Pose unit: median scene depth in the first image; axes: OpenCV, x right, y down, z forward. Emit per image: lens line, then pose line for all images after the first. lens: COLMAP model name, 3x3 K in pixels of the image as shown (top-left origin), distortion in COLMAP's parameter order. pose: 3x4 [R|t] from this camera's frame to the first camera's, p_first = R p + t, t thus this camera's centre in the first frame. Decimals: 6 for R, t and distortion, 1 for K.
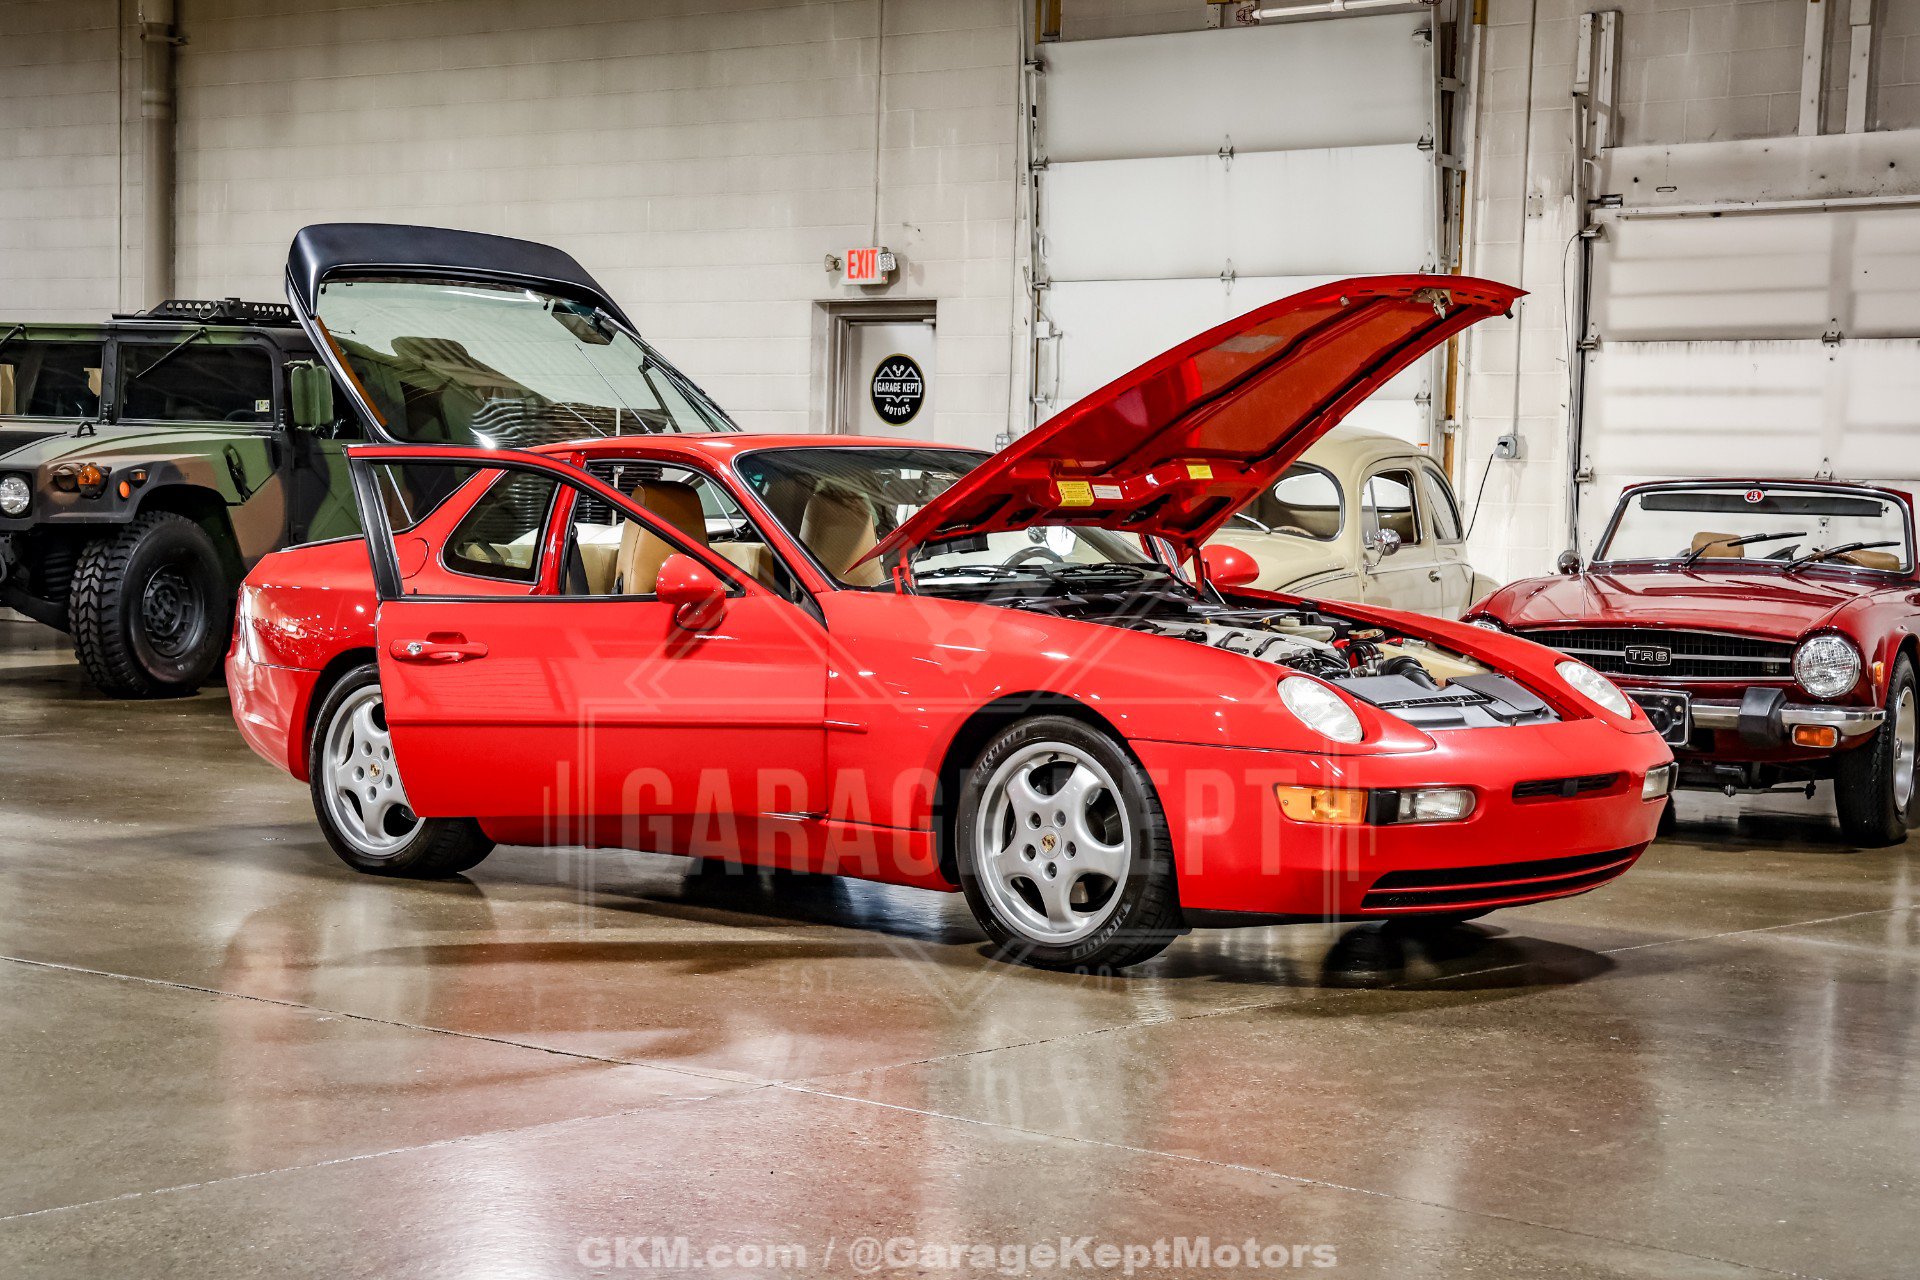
lens RADIAL K [[3552.7, 0, 954.0], [0, 3552.7, 639.1], [0, 0, 1]] dist [0.158439, 1.022768]
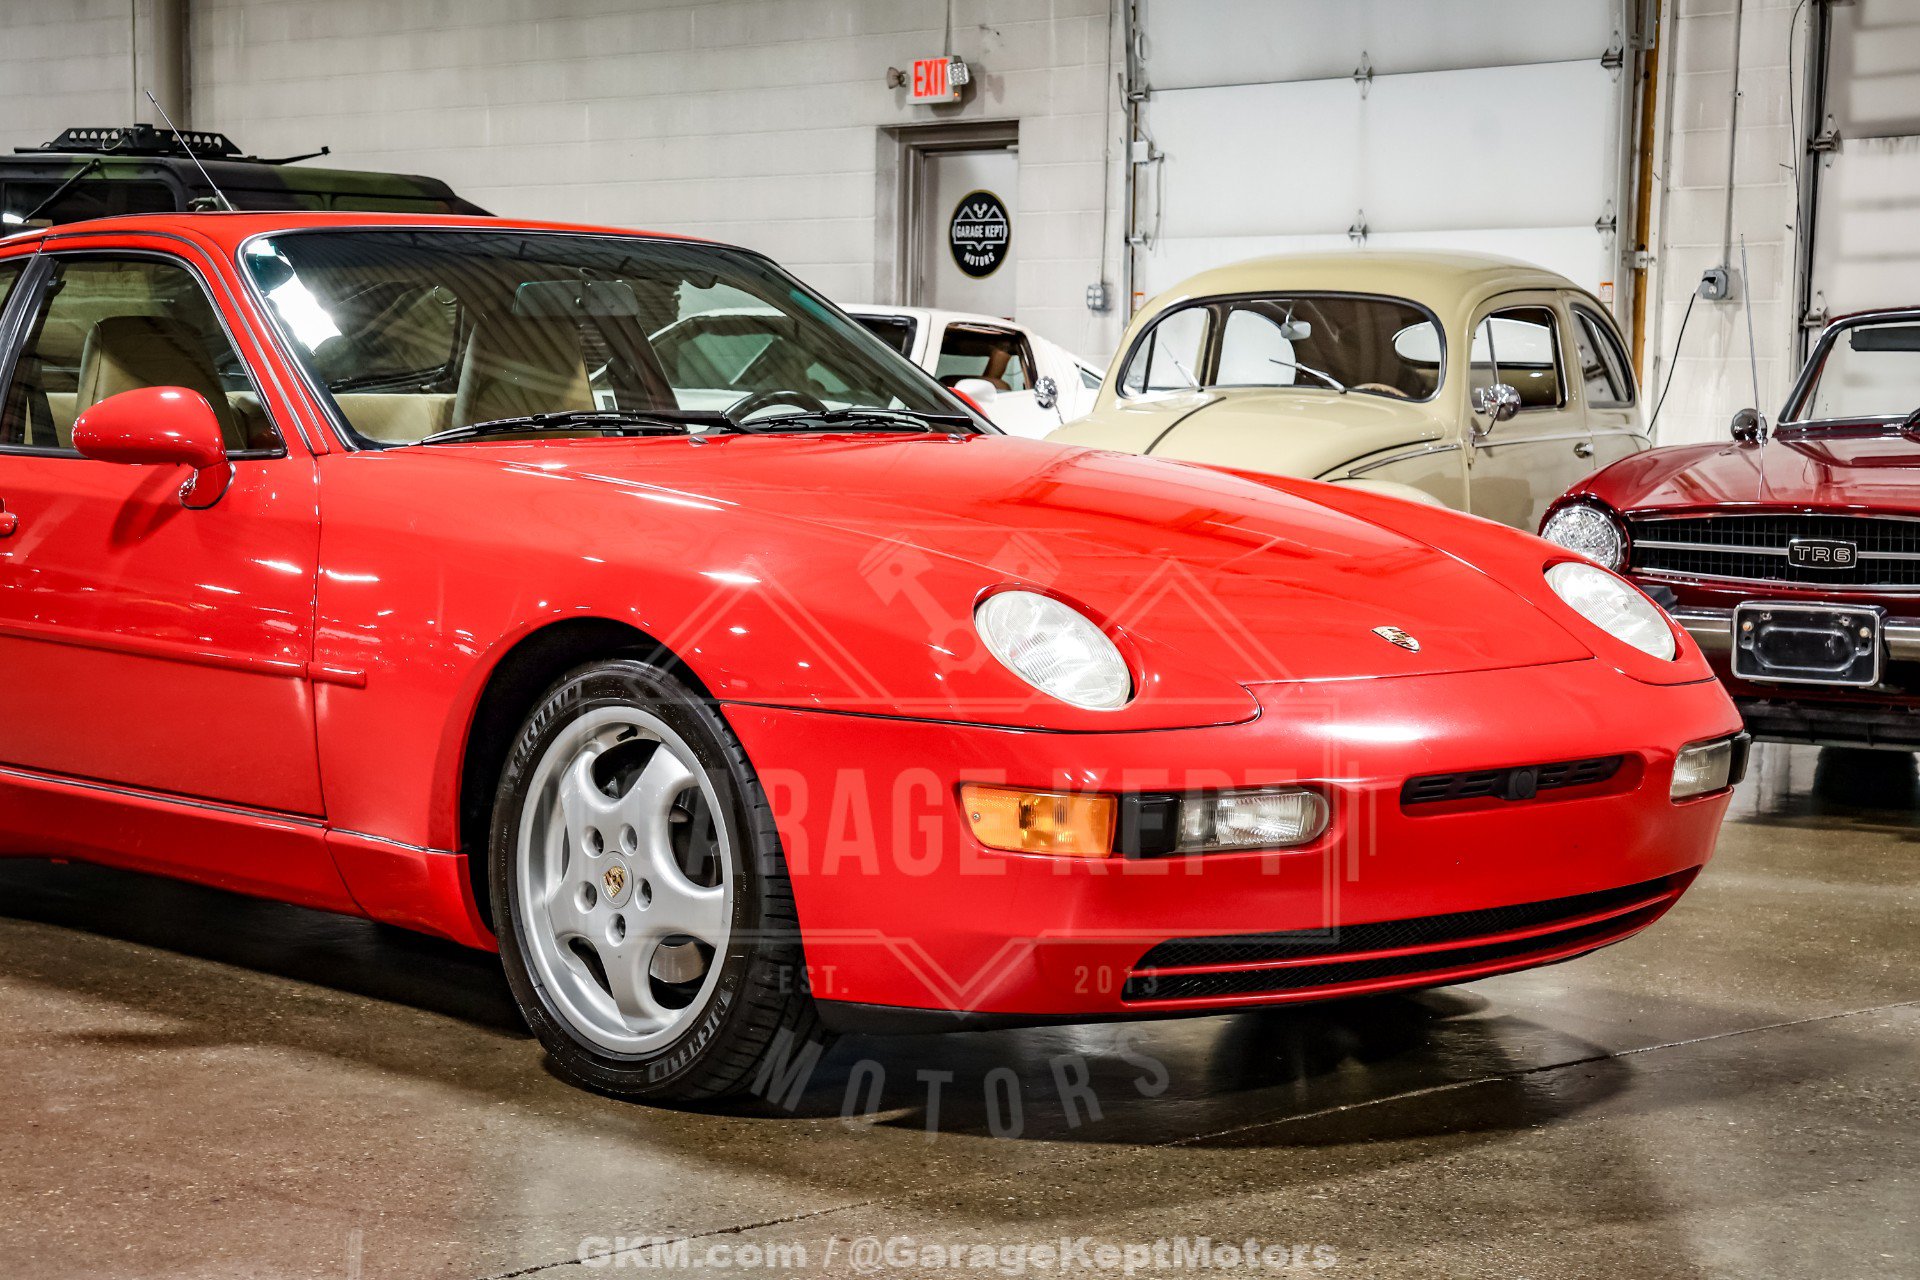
lens RADIAL K [[3604.9, 0, 955.9], [0, 3604.9, 643.1], [0, 0, 1]] dist [0.157524, 1.095657]
pose [[0.995464, -0.002523, -0.095103, 0.068601], [0.005081, 0.999632, 0.026663, 0.001585], [0.095001, -0.027025, 0.995110, 0.209038]]
